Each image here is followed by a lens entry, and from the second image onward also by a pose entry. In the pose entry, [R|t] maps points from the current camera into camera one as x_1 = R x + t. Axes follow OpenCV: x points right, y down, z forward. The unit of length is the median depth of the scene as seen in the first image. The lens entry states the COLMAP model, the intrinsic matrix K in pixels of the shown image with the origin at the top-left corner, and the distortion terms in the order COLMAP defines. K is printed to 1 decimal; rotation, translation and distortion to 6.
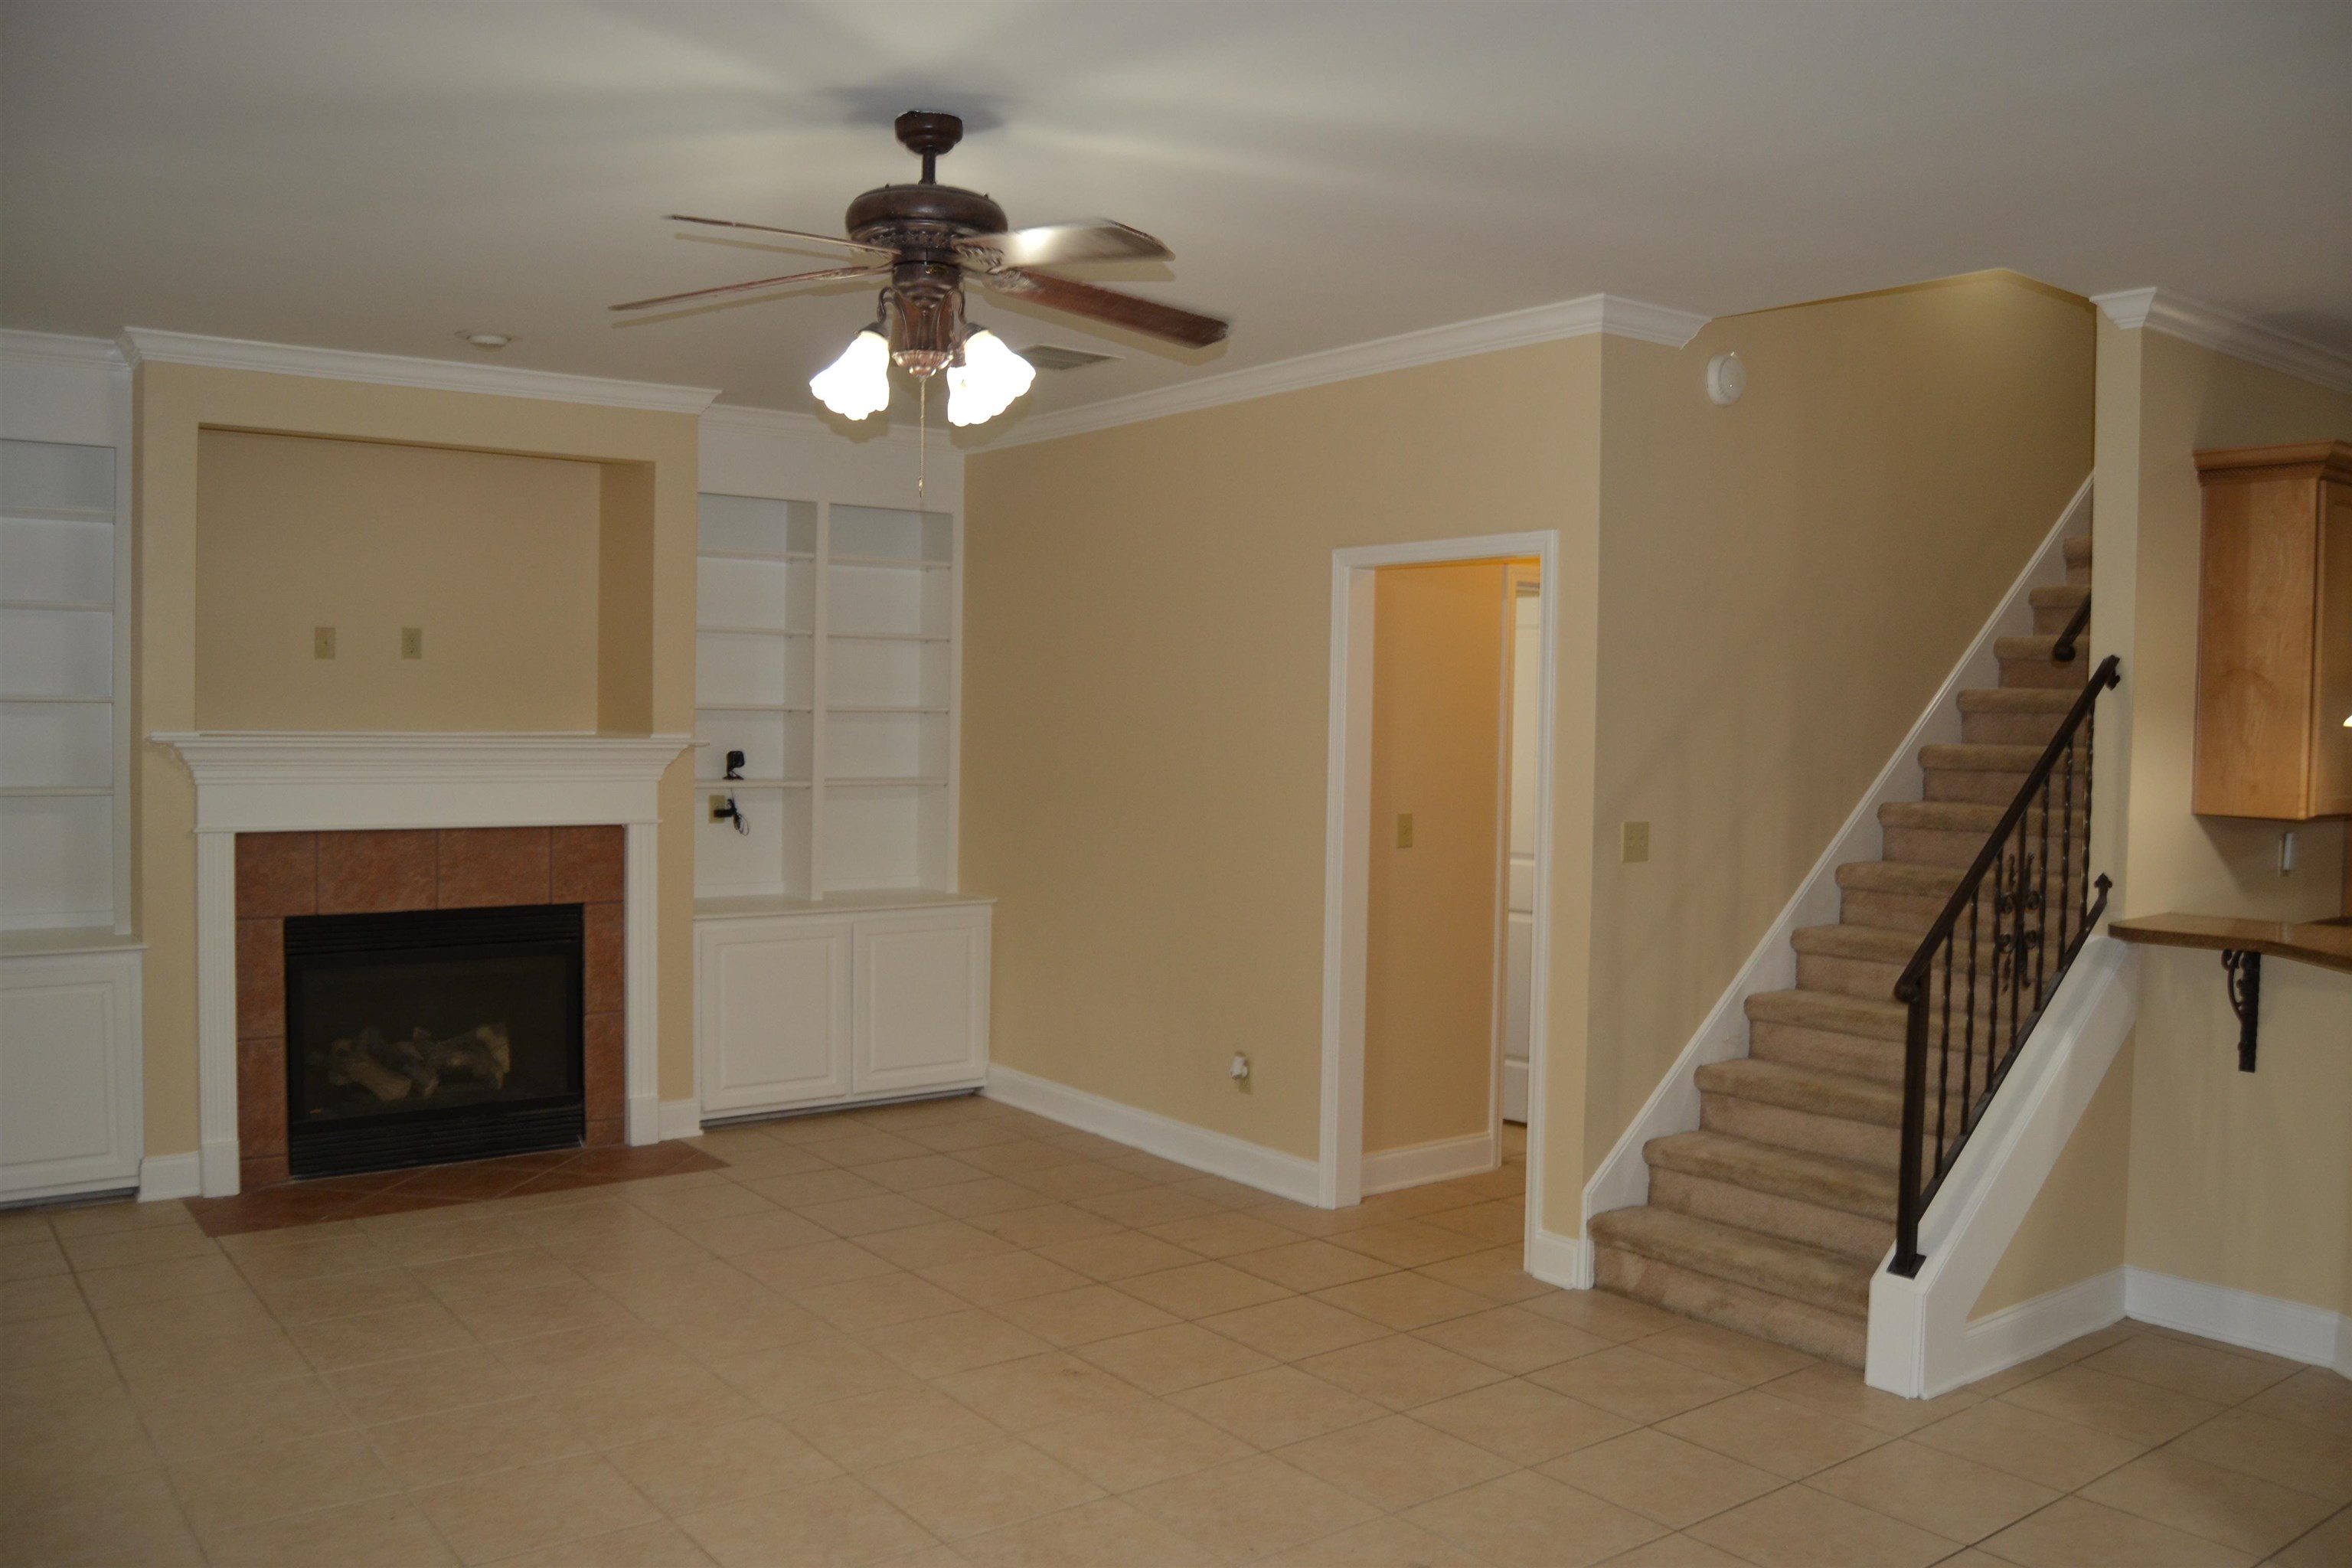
lens RADIAL K [[1871.8, 0, 1166.3], [0, 1871.8, 791.3], [0, 0, 1]] dist [-0.092301, 0.033226]
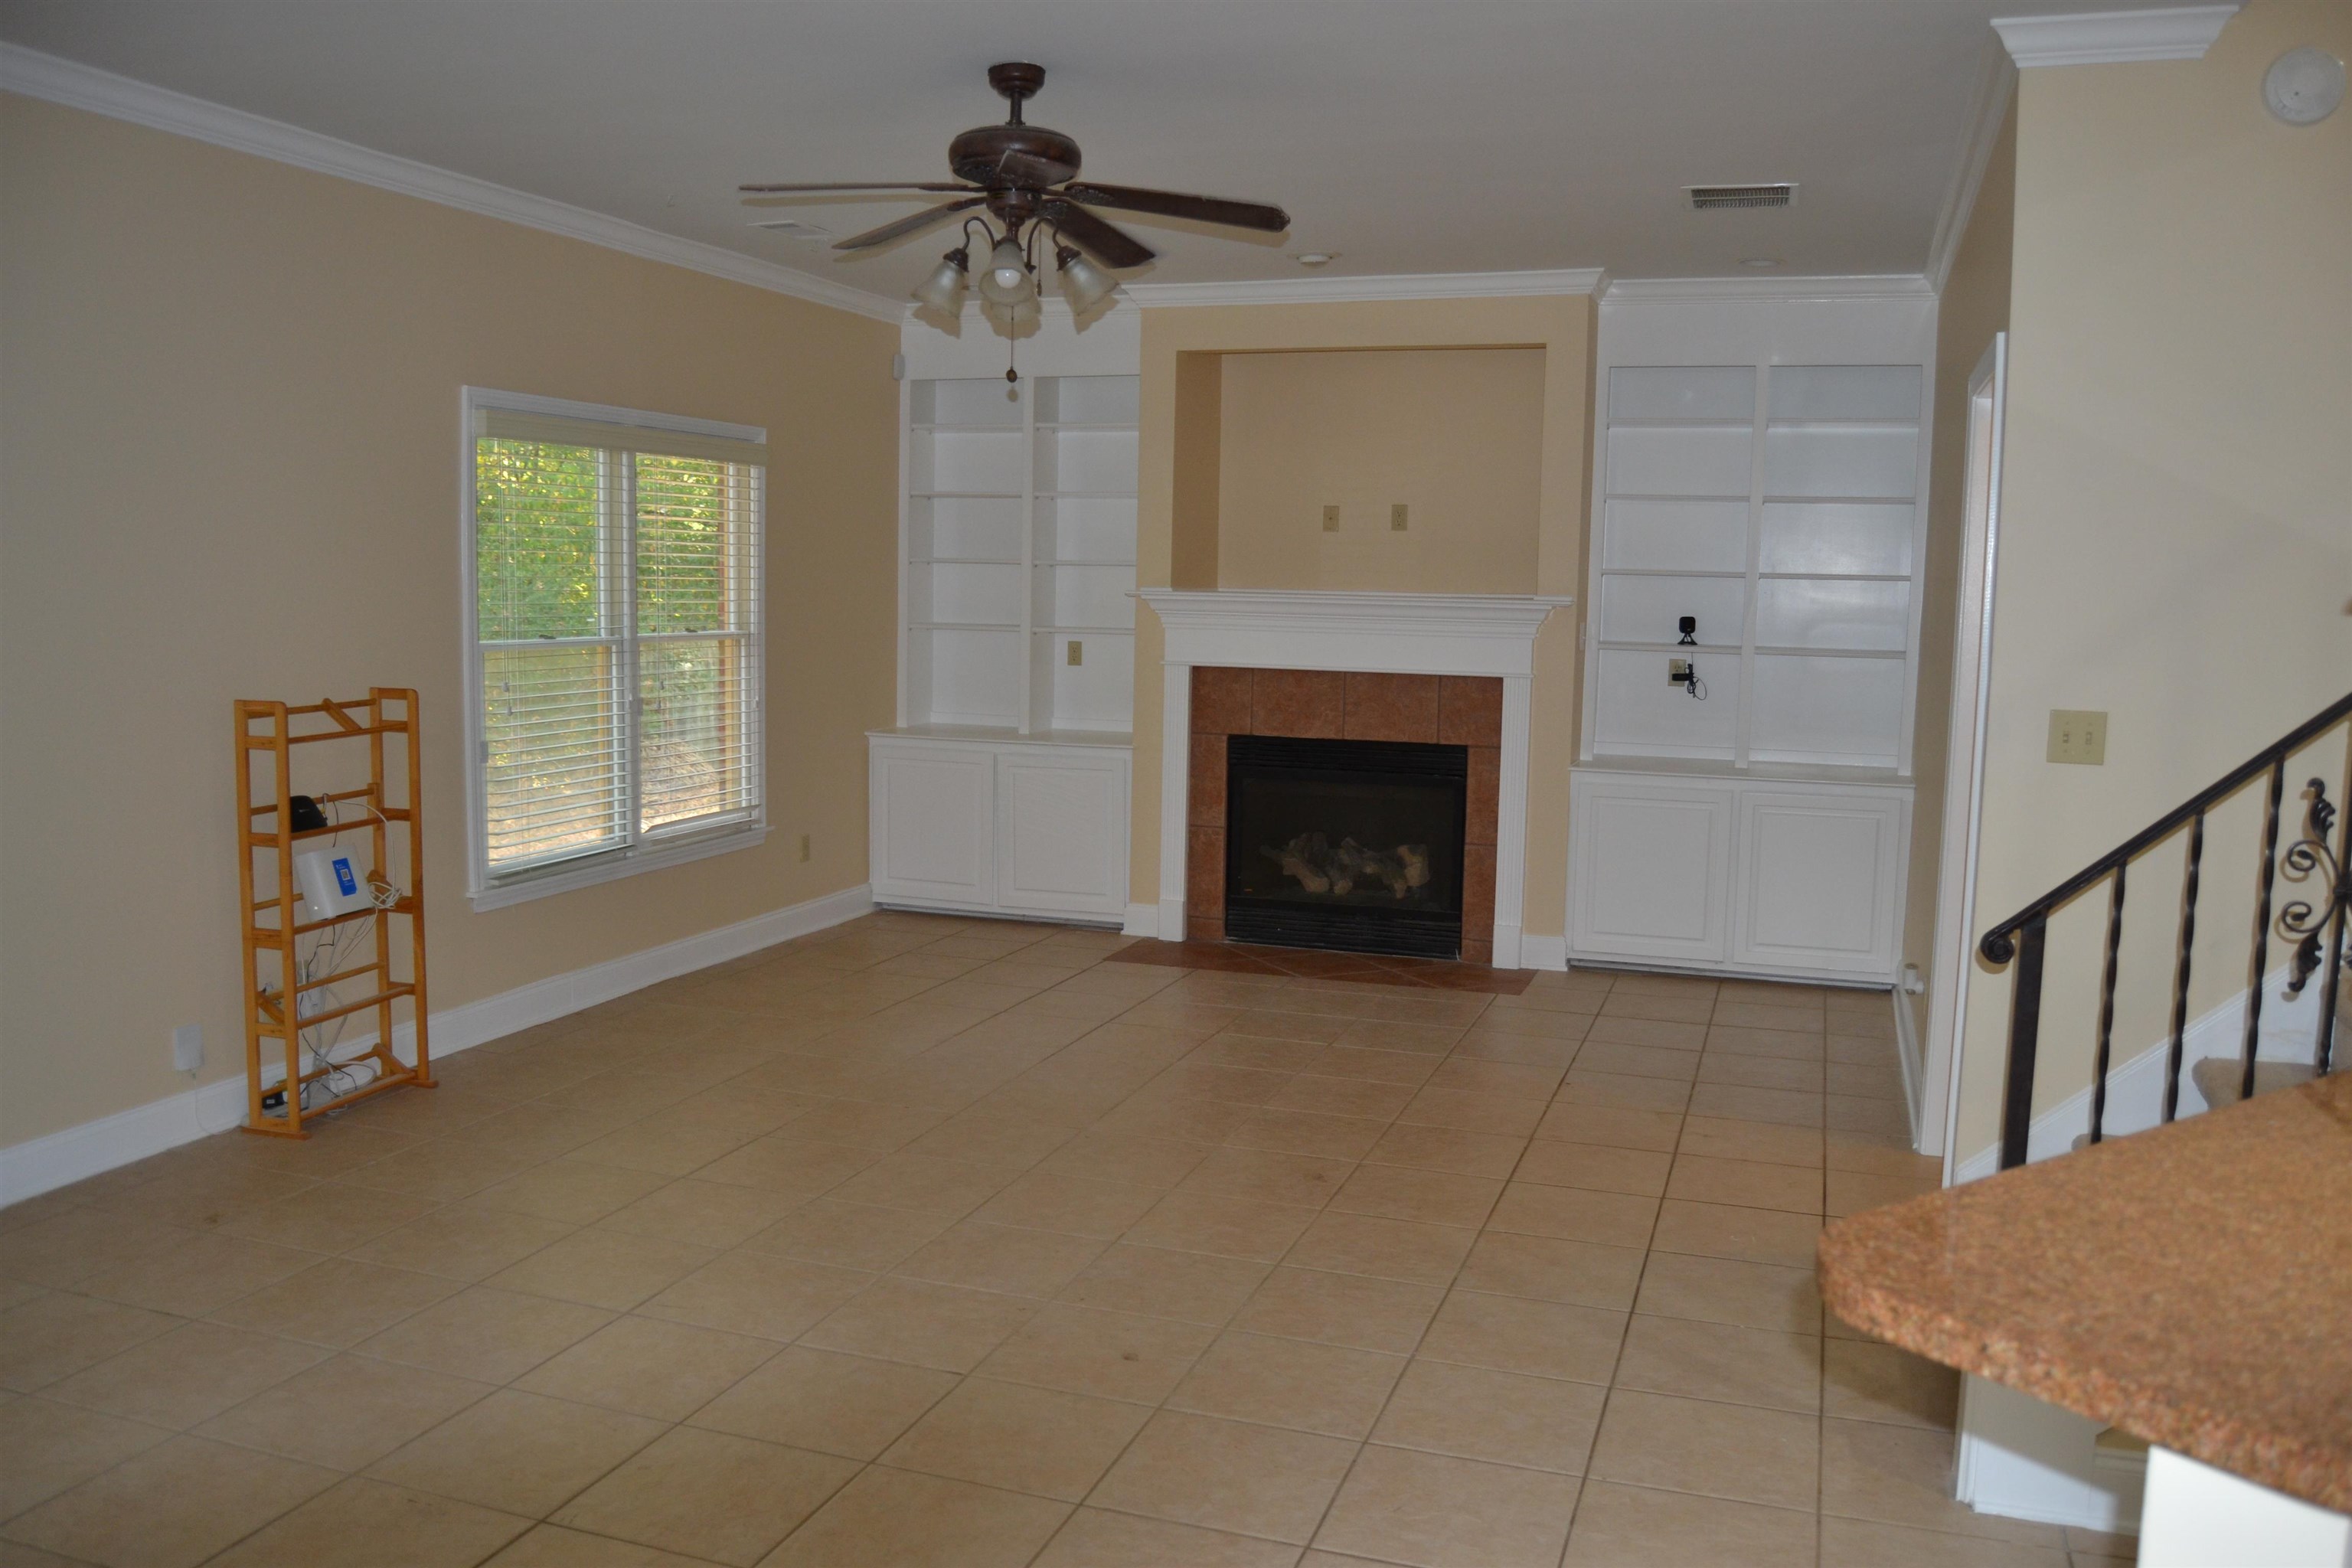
lens RADIAL K [[1871.8, 0, 1182.5], [0, 1871.8, 795.2], [0, 0, 1]] dist [-0.092301, 0.033226]
pose [[0.557828, 0.092986, -0.824731, 0.546718], [-0.041576, 0.995587, 0.084129, 0.002063], [0.828914, -0.012641, 0.559233, 0.229574]]
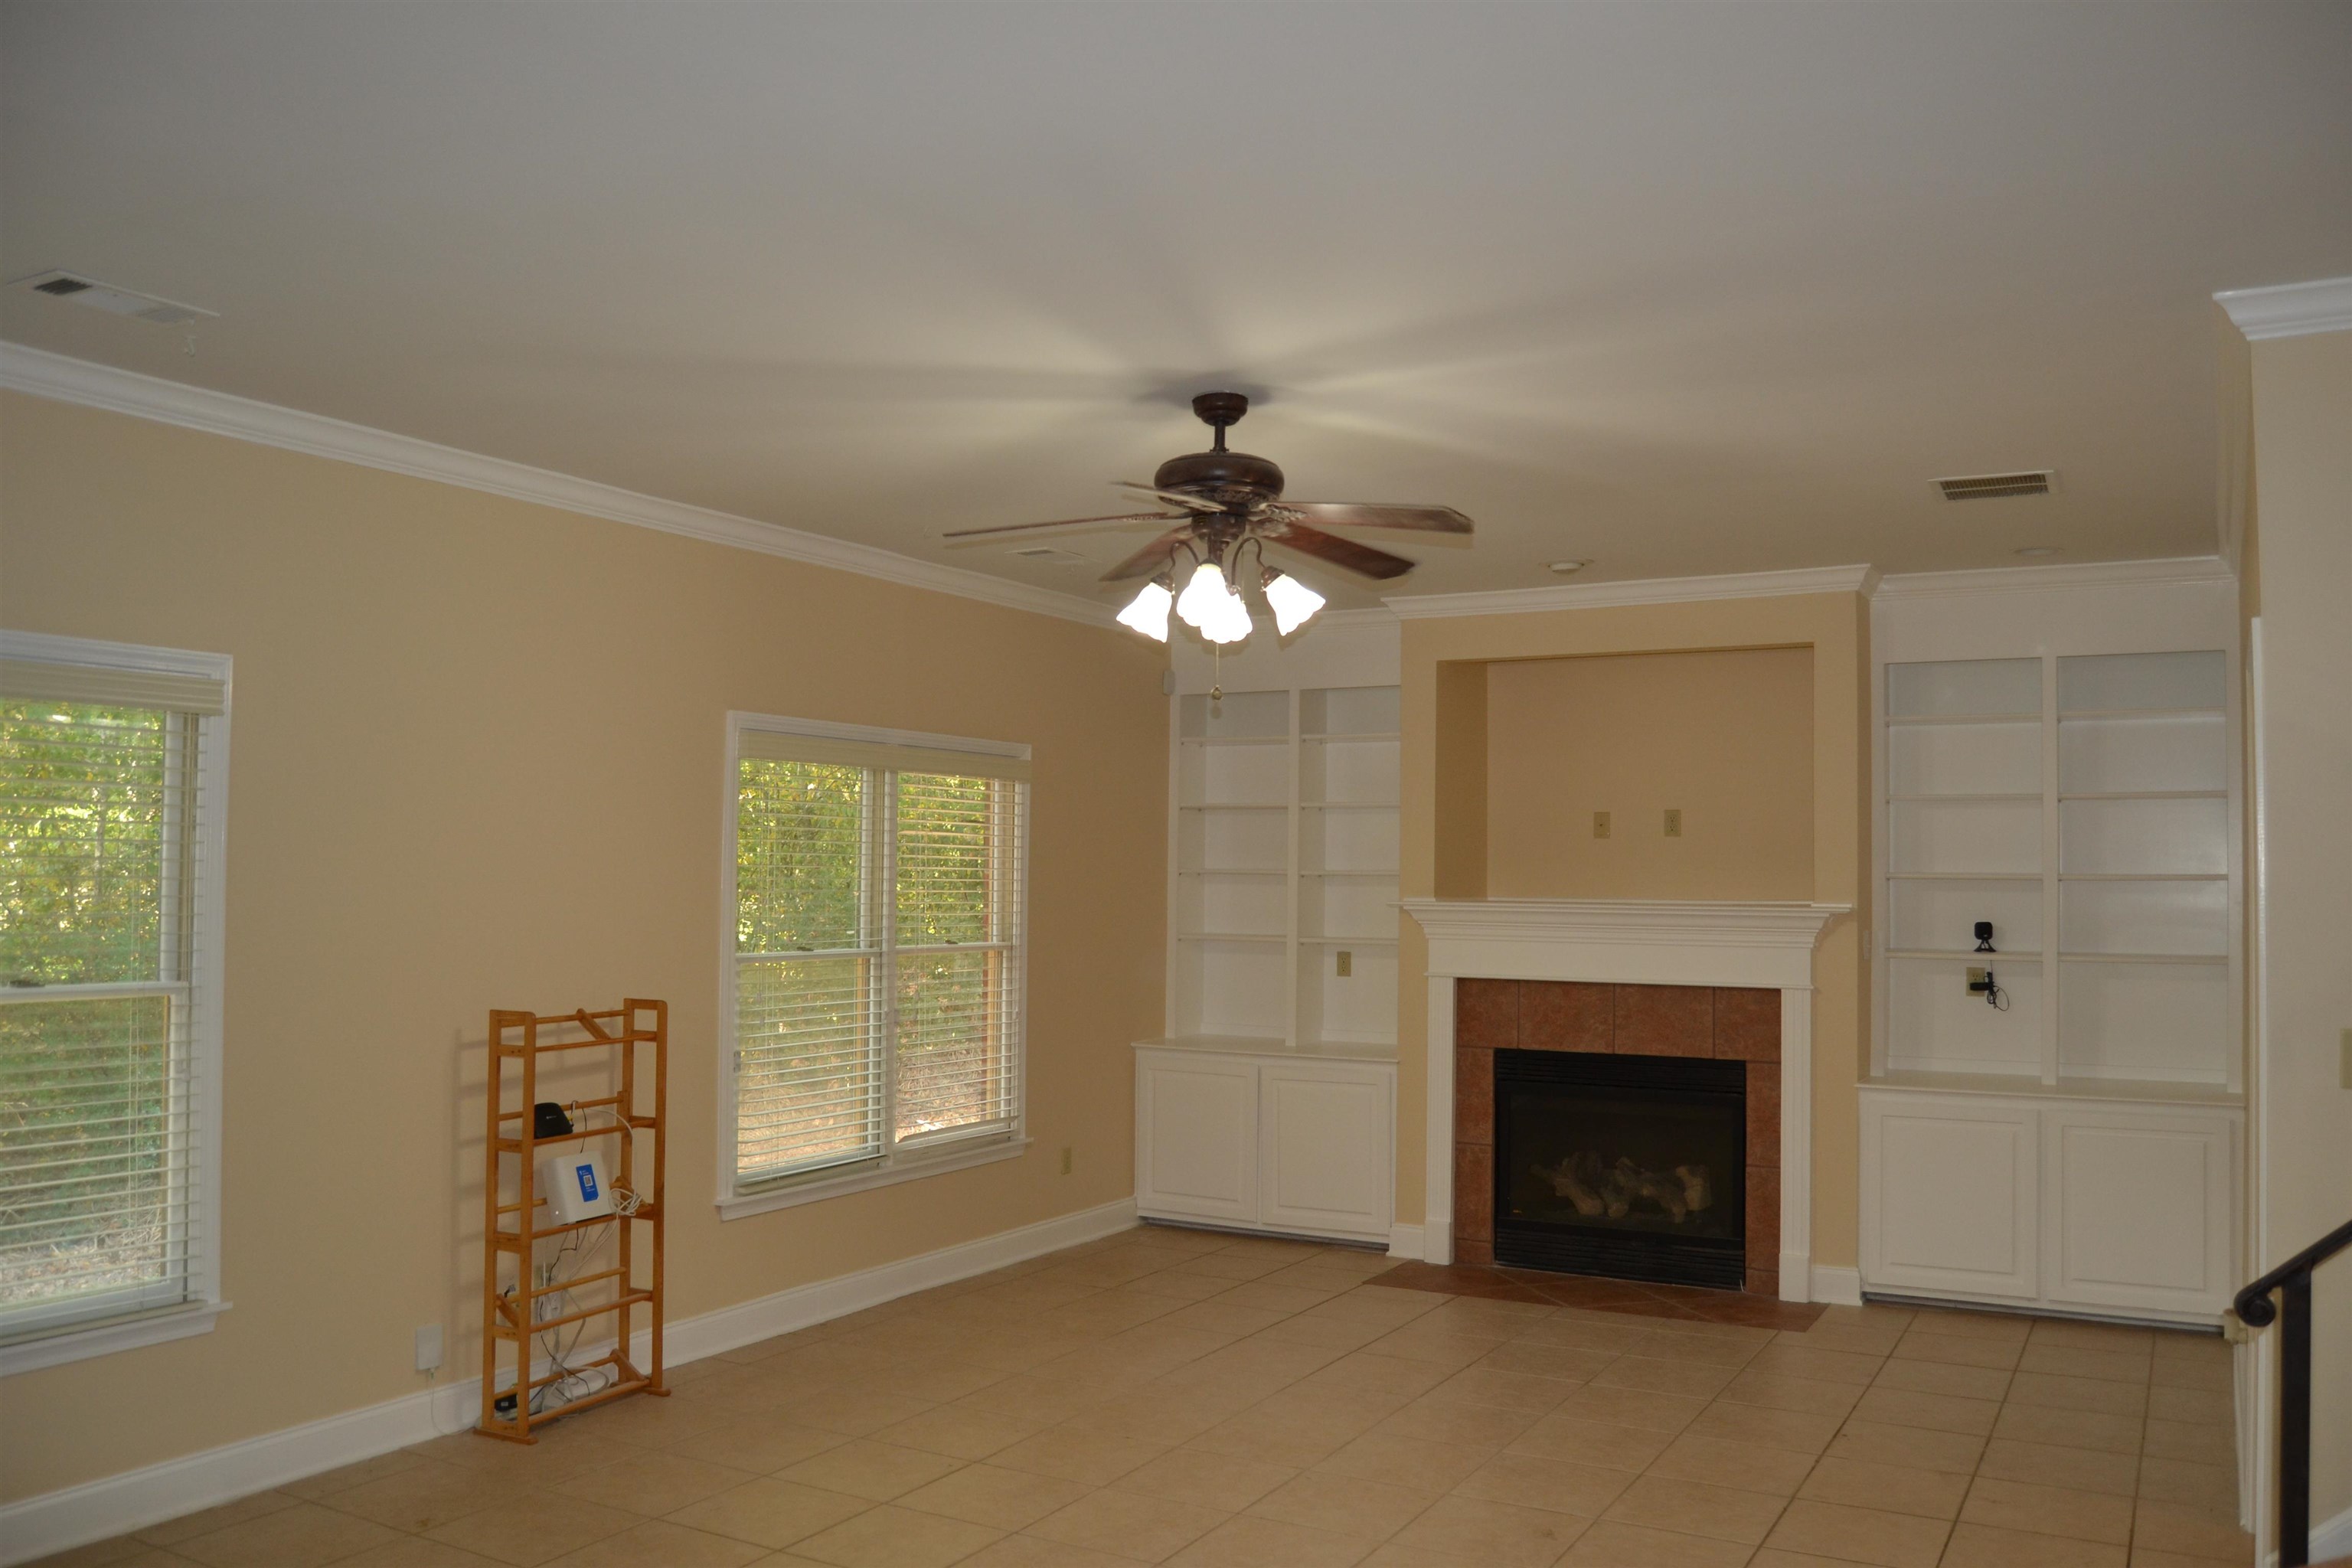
lens RADIAL K [[1871.8, 0, 1184.3], [0, 1871.8, 796.9], [0, 0, 1]] dist [-0.092301, 0.033226]
pose [[0.402092, -0.048221, -0.914328, 0.558390], [-0.038086, 0.996867, -0.069323, -0.005140], [0.914807, 0.062697, 0.398996, 0.278605]]
